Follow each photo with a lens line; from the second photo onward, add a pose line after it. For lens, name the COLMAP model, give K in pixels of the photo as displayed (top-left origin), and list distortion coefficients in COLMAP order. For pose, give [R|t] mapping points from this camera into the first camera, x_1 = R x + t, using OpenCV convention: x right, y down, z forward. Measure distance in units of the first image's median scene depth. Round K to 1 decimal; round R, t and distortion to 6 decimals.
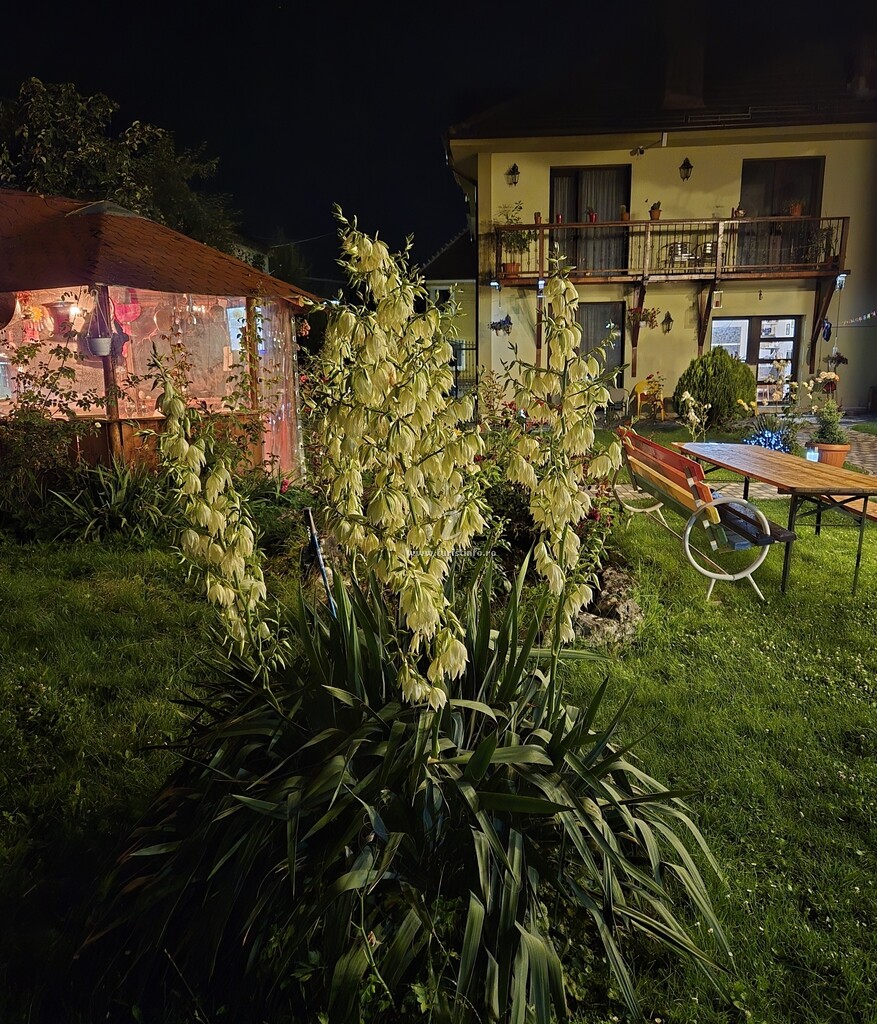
lens RADIAL K [[794.9, 0, 437.9], [0, 794.9, 528.8], [0, 0, 1]] dist [0.078936, -0.078075]
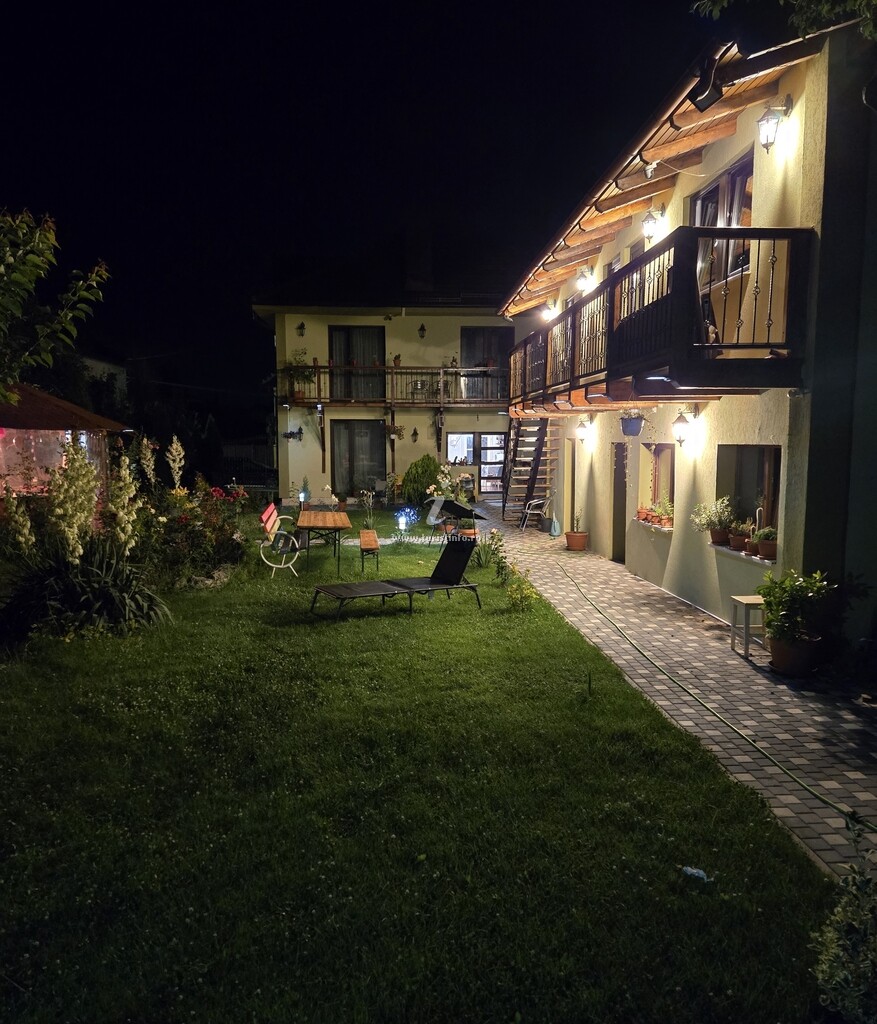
lens RADIAL K [[794.9, 0, 437.9], [0, 794.9, 528.8], [0, 0, 1]] dist [0.078936, -0.078075]
pose [[0.990367, -0.003395, 0.138427, 0.136407], [0.018615, 0.993889, -0.108800, 0.057656], [-0.137212, 0.110329, 0.984378, -0.357927]]
